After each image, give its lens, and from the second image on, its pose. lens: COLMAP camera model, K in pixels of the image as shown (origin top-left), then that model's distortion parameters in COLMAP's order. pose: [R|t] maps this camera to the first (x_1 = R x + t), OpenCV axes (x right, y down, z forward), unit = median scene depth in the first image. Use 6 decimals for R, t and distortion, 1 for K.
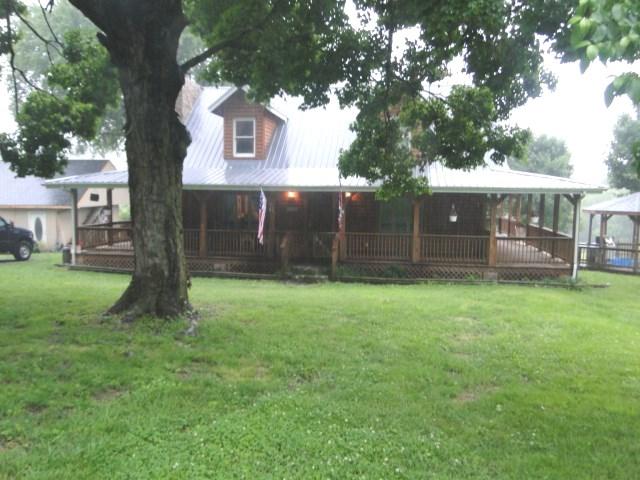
lens RADIAL K [[523.8, 0, 320.0], [0, 523.8, 240.0], [0, 0, 1]] dist [0.000579, -0.000005]
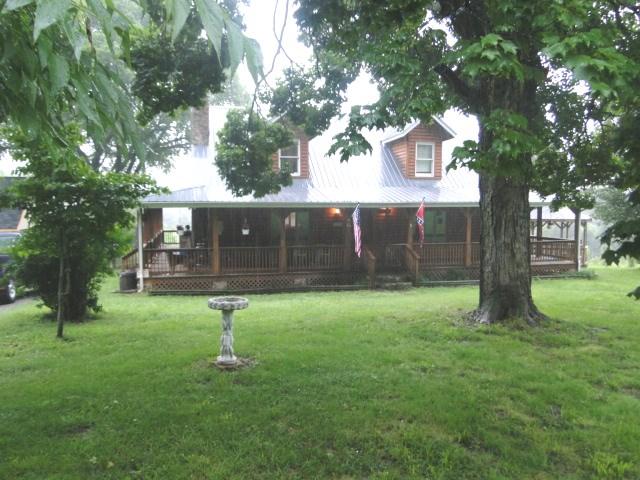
lens RADIAL K [[490.6, 0, 320.0], [0, 490.6, 240.0], [0, 0, 1]] dist [-0.002830, -0.001762]
pose [[0.938729, -0.037954, 0.342561, -0.506762], [0.046843, 0.998745, -0.017709, -0.012526], [-0.341459, 0.032670, 0.939329, 0.075807]]
